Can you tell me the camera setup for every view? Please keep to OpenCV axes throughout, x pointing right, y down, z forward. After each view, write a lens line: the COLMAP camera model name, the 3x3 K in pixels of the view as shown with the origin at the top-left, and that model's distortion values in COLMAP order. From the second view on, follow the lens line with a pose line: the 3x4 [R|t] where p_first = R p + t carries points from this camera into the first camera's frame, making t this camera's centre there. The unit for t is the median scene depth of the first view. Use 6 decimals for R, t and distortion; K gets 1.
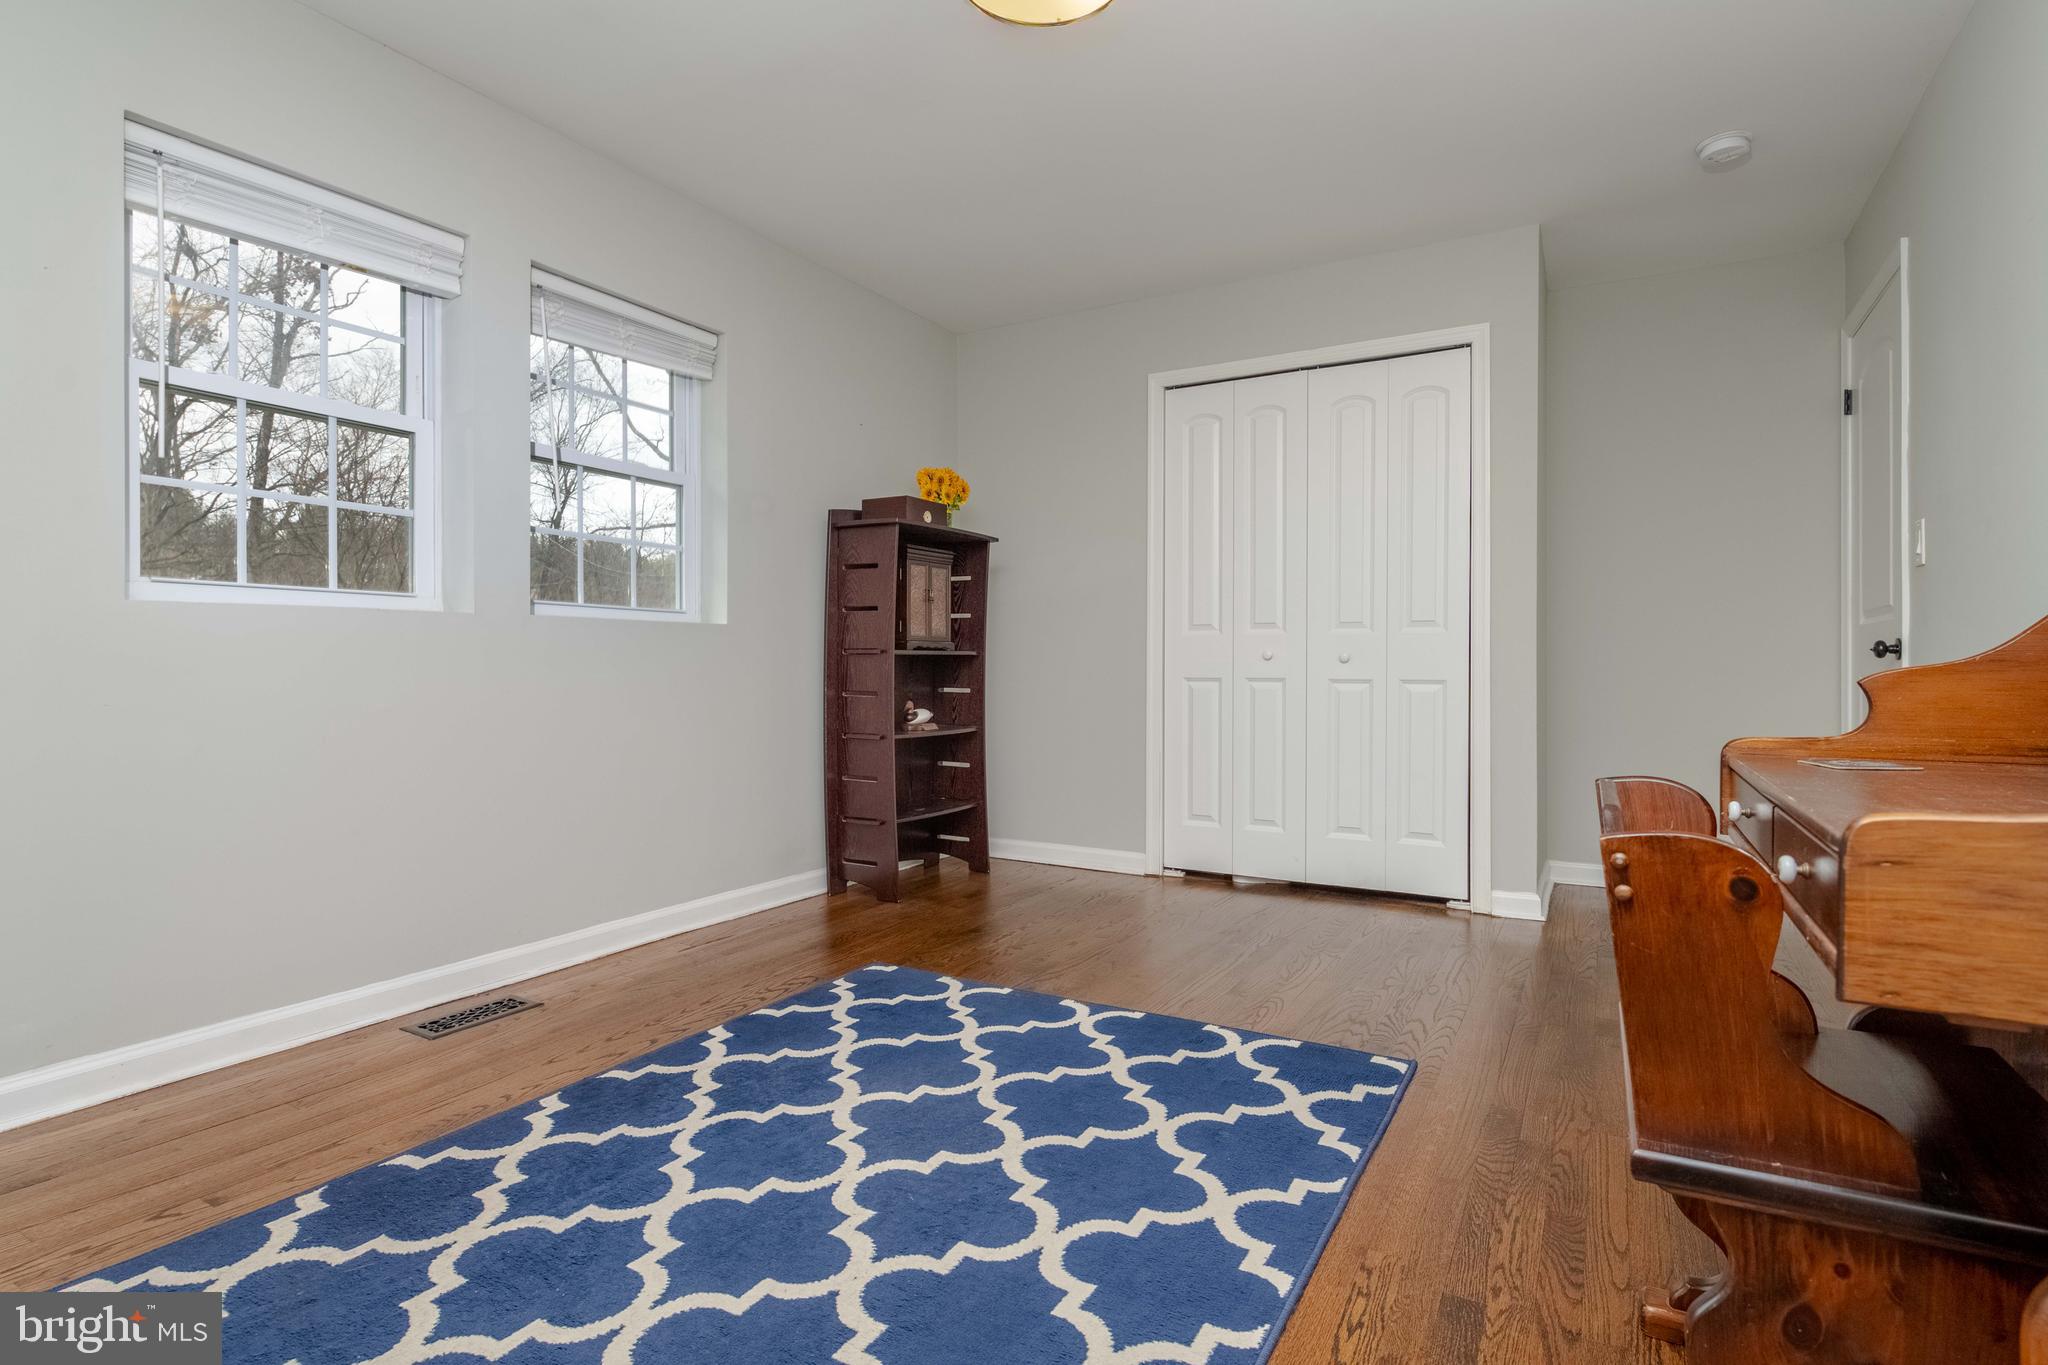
lens RADIAL K [[1012.5, 0, 1024.3], [0, 1012.5, 671.7], [0, 0, 1]] dist [0.004361, -0.001717]
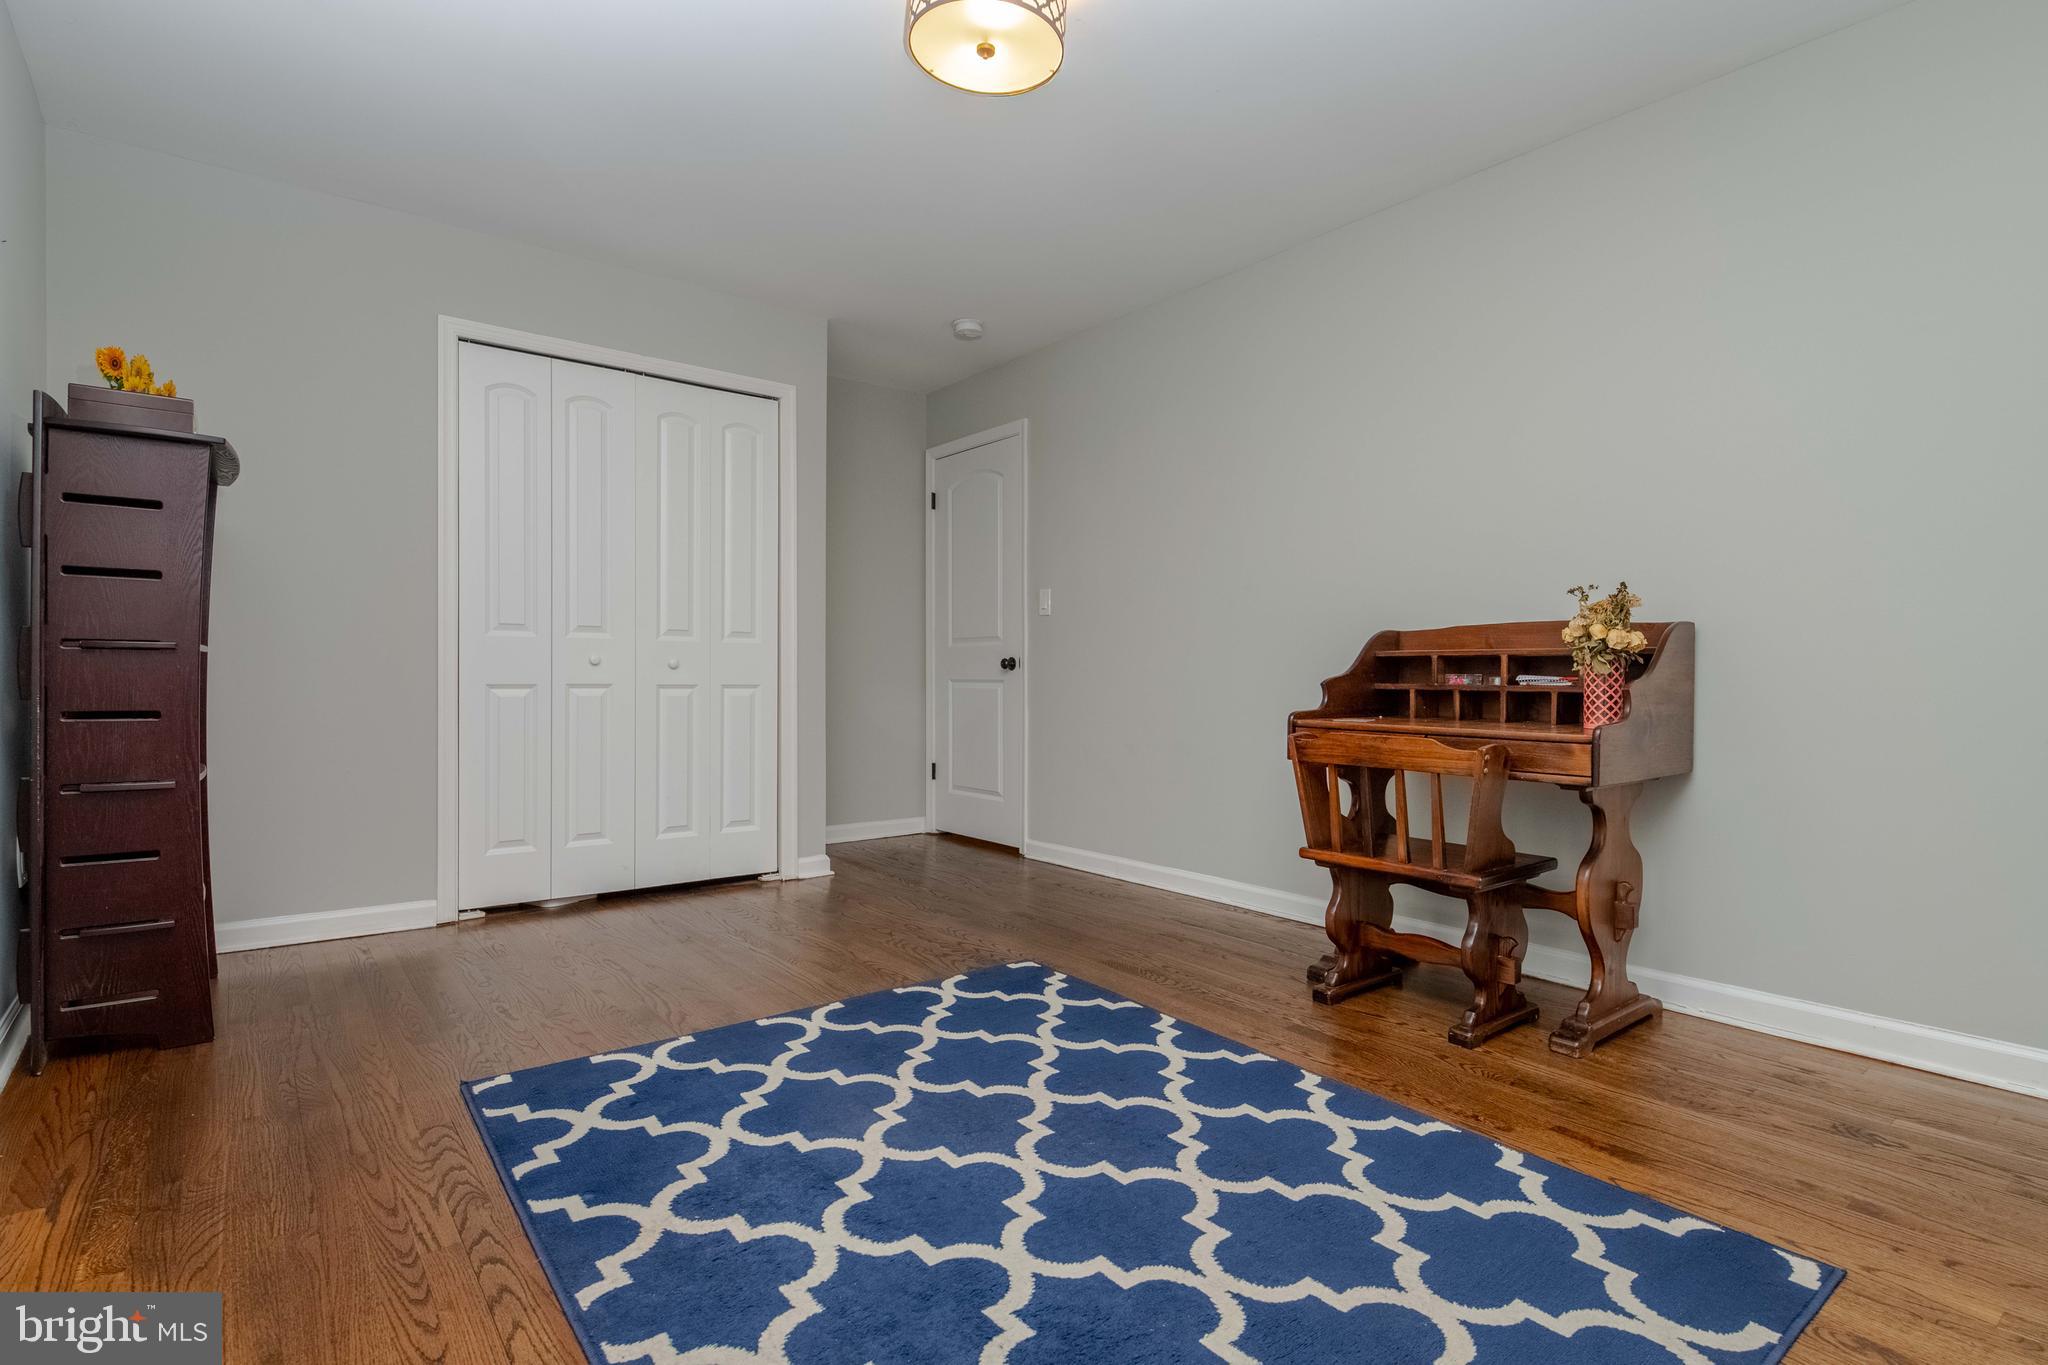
lens RADIAL K [[1012.5, 0, 1019.3], [0, 1012.5, 677.9], [0, 0, 1]] dist [0.004361, -0.001717]
pose [[0.371094, -0.002404, 0.928592, -0.573907], [0.000432, 0.999997, 0.002416, -0.001196], [-0.928595, -0.000495, 0.371094, 0.317128]]
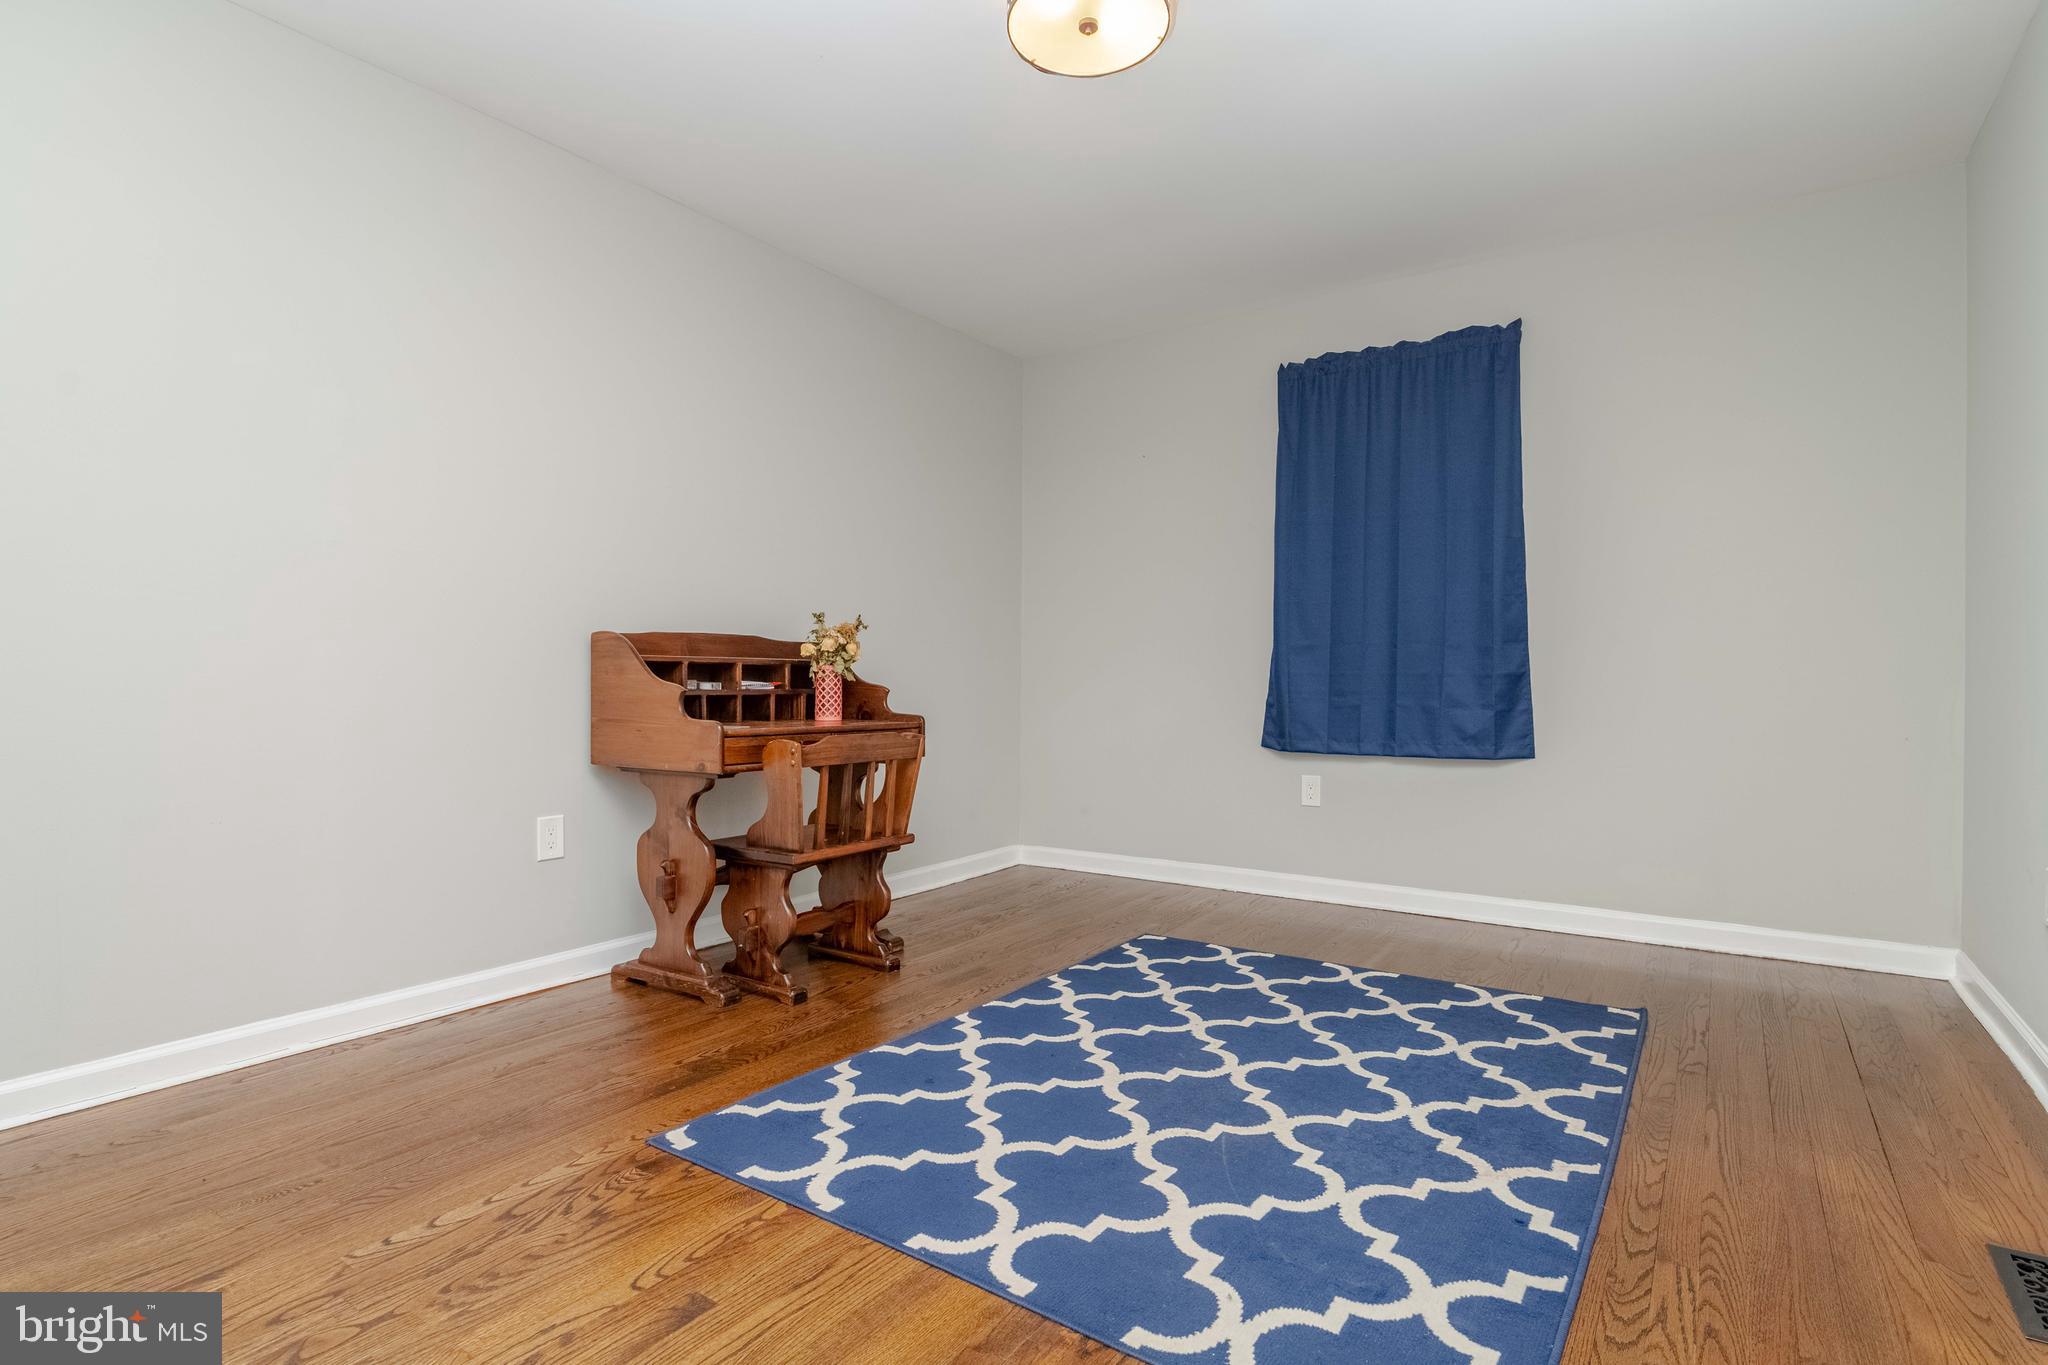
lens RADIAL K [[1012.5, 0, 1060.8], [0, 1012.5, 677.7], [0, 0, 1]] dist [0.004361, -0.001717]
pose [[-0.998768, -0.003790, 0.049474, -0.004680], [-0.003568, 0.999983, 0.004561, -0.009220], [-0.049490, 0.004379, -0.998765, 1.177284]]
